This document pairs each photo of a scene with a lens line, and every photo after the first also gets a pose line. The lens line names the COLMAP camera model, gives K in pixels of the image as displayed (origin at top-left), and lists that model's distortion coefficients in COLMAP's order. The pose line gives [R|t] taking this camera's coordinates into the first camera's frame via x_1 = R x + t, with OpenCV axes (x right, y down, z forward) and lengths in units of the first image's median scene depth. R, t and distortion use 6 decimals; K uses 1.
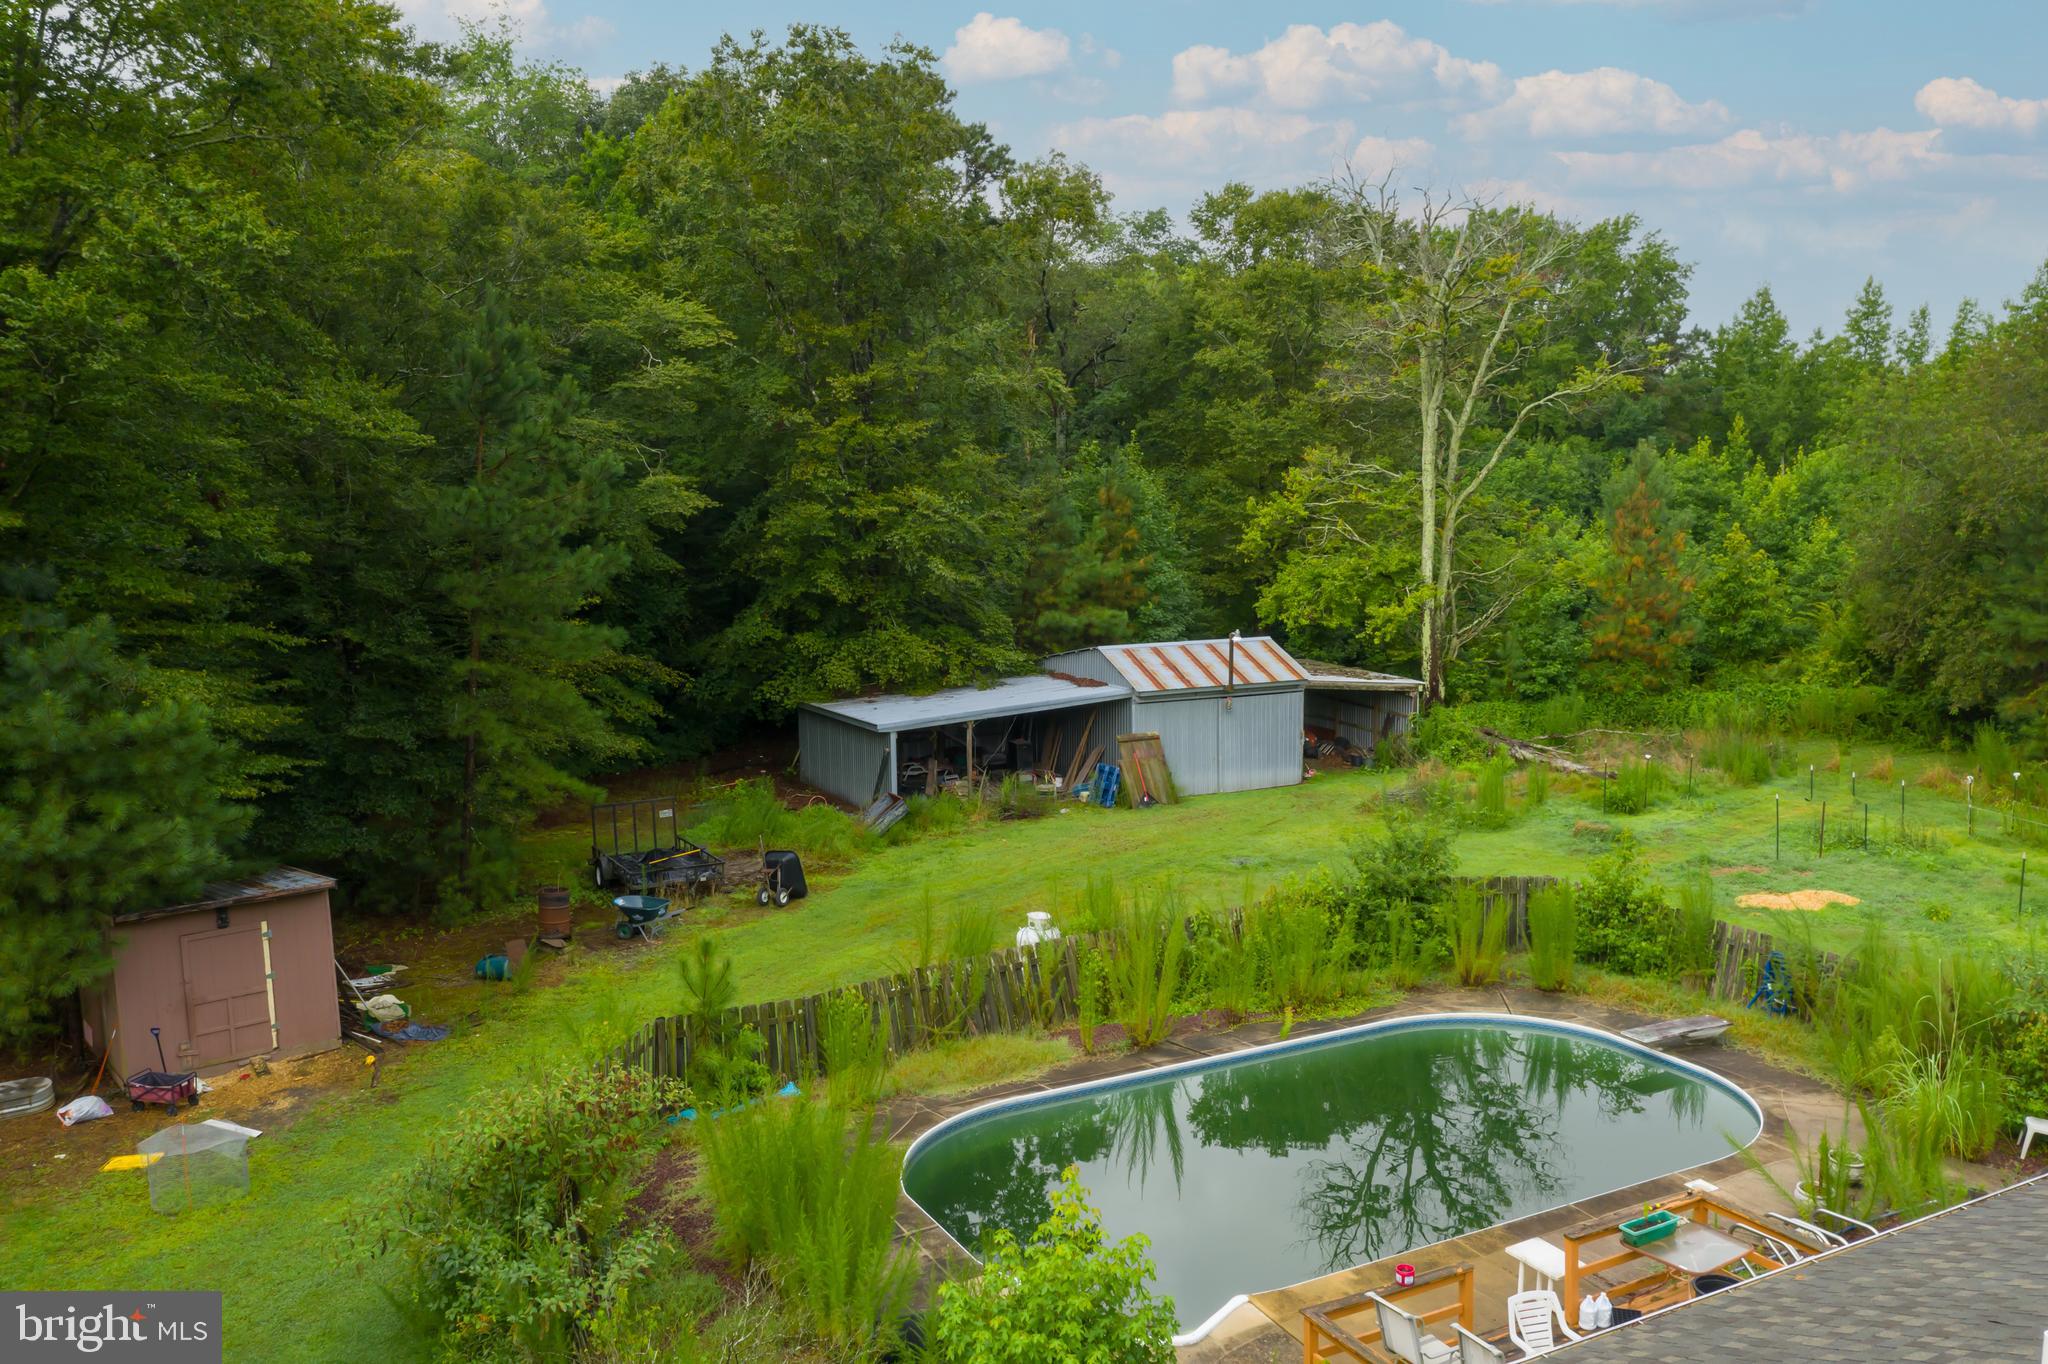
lens RADIAL K [[1625.8, 0, 1020.2], [0, 1625.8, 671.9], [0, 0, 1]] dist [-0.021340, 0.005135]
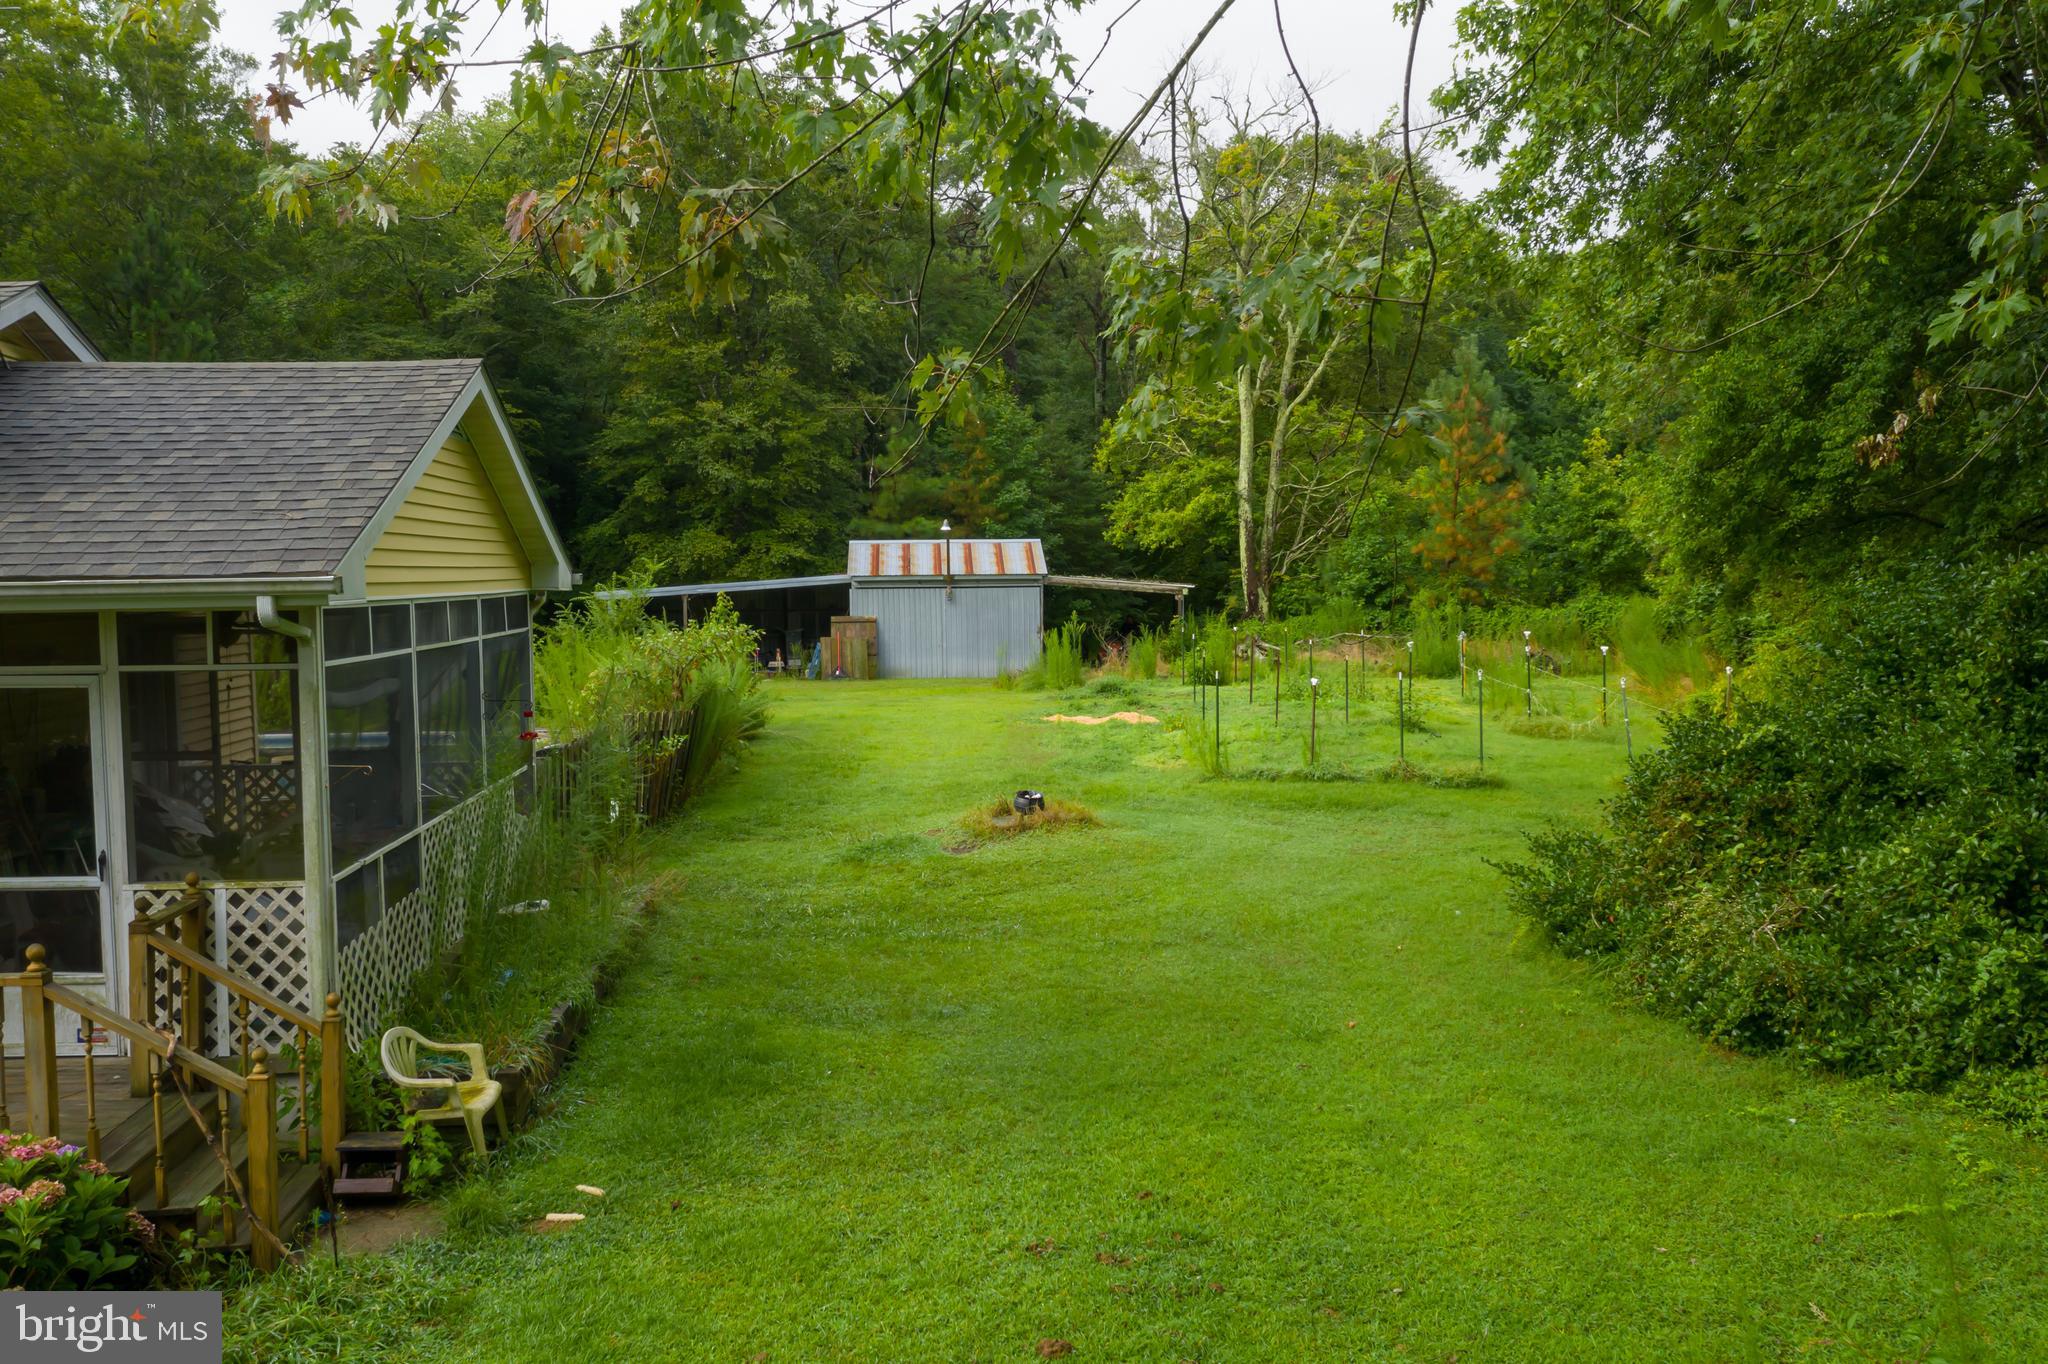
lens RADIAL K [[1625.8, 0, 1020.2], [0, 1625.8, 671.9], [0, 0, 1]] dist [-0.021340, 0.005135]
pose [[0.926182, 0.025592, -0.376206, 0.518845], [-0.041757, 0.998519, -0.034875, 0.096439], [0.374757, 0.048010, 0.925879, 0.042261]]
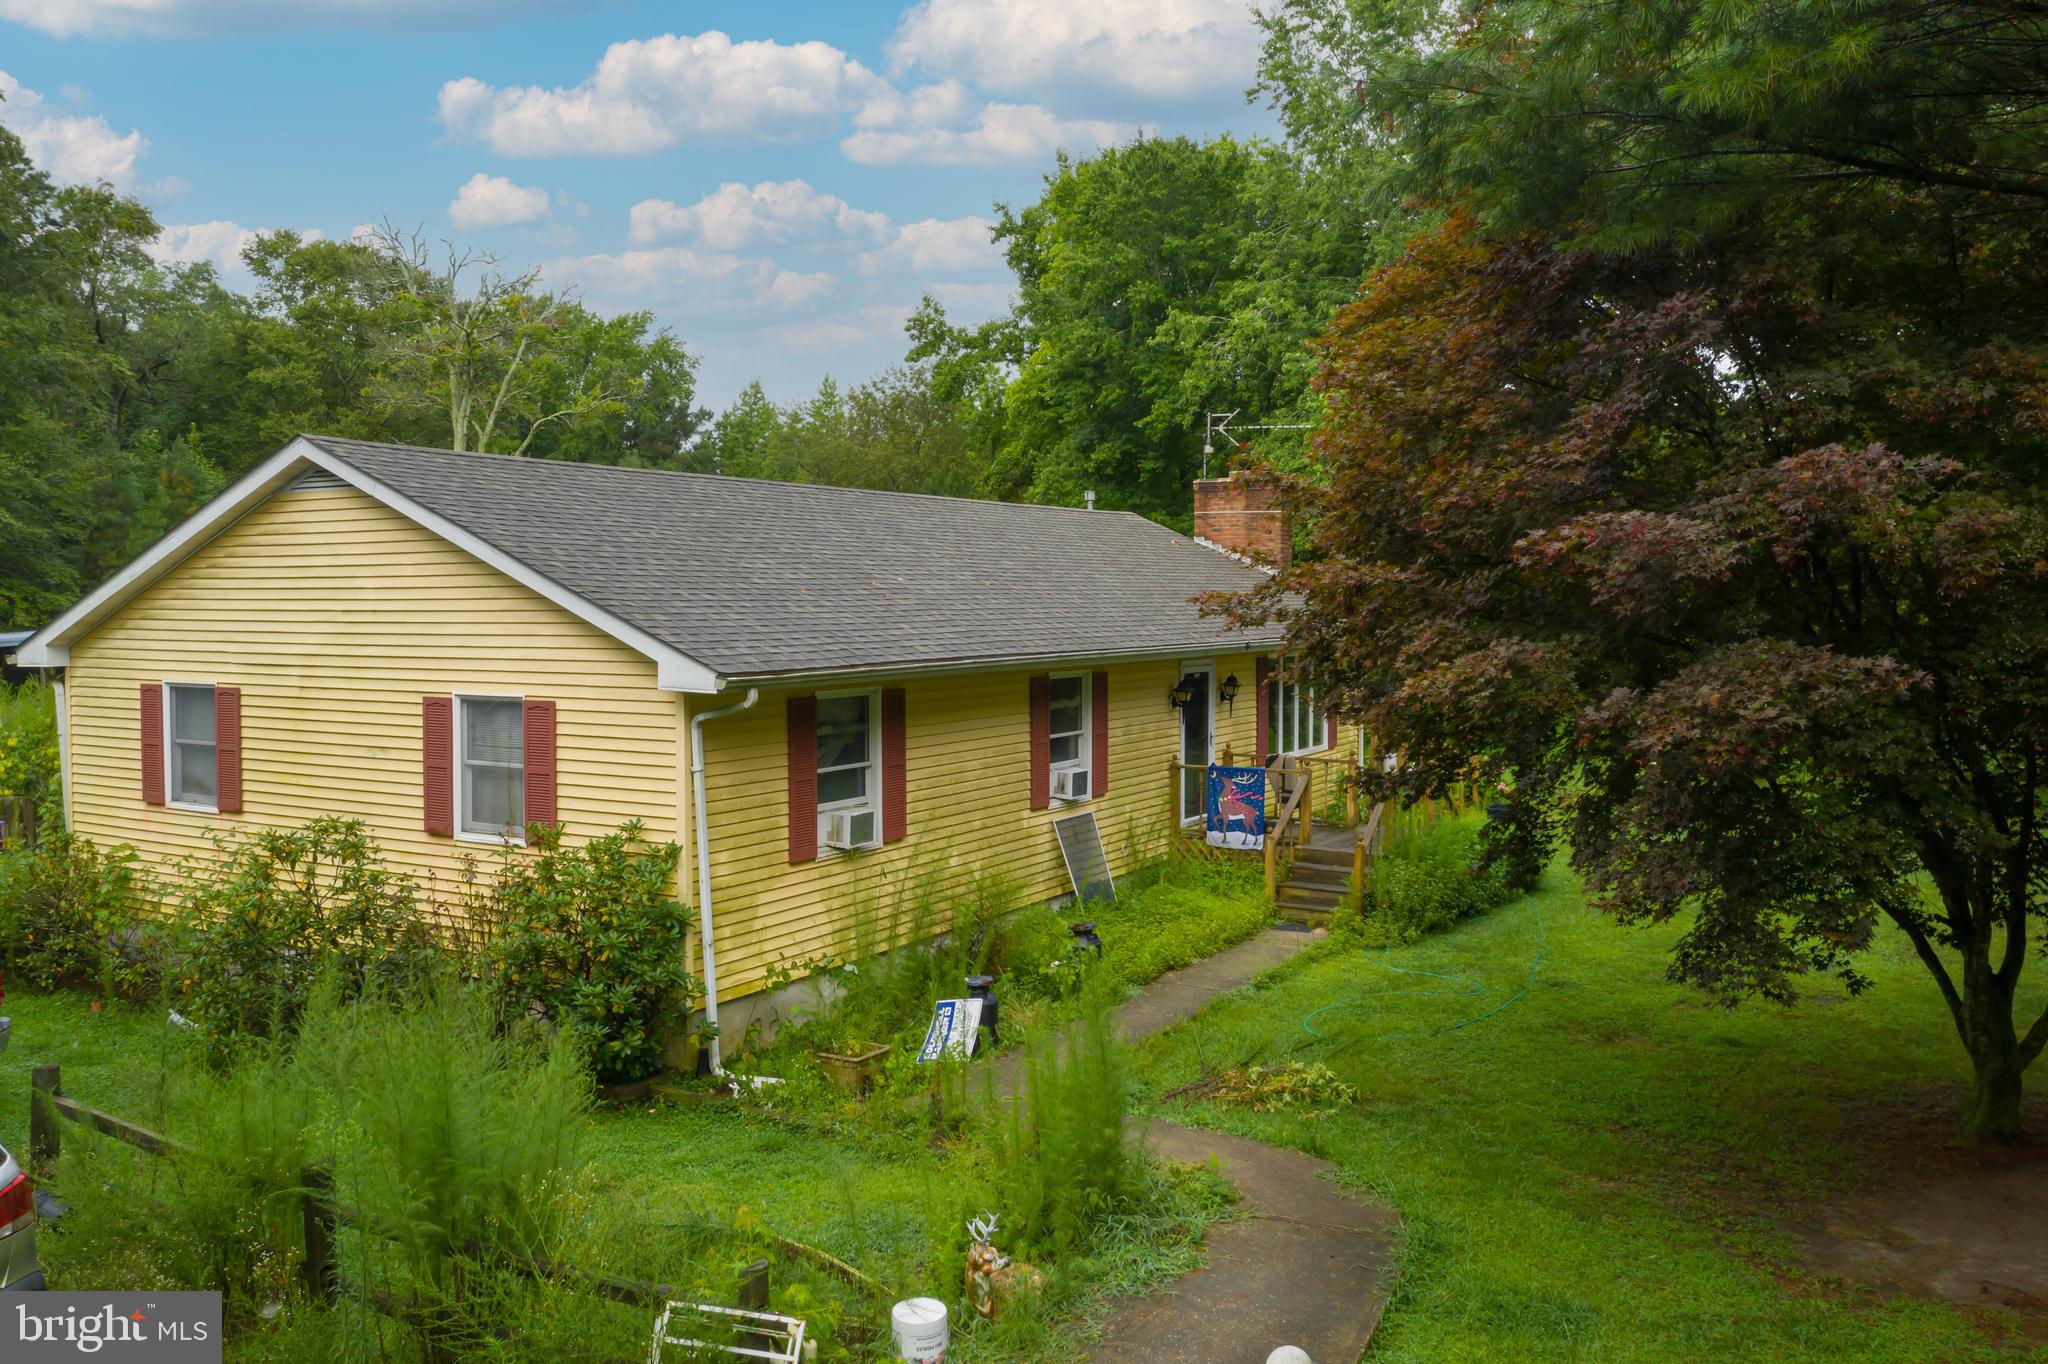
lens RADIAL K [[1625.8, 0, 1020.2], [0, 1625.8, 671.9], [0, 0, 1]] dist [-0.021340, 0.005135]
pose [[0.849997, -0.011969, 0.526652, -0.038474], [0.048505, 0.997273, -0.055621, 0.124459], [-0.524550, 0.072823, 0.848259, -0.270501]]
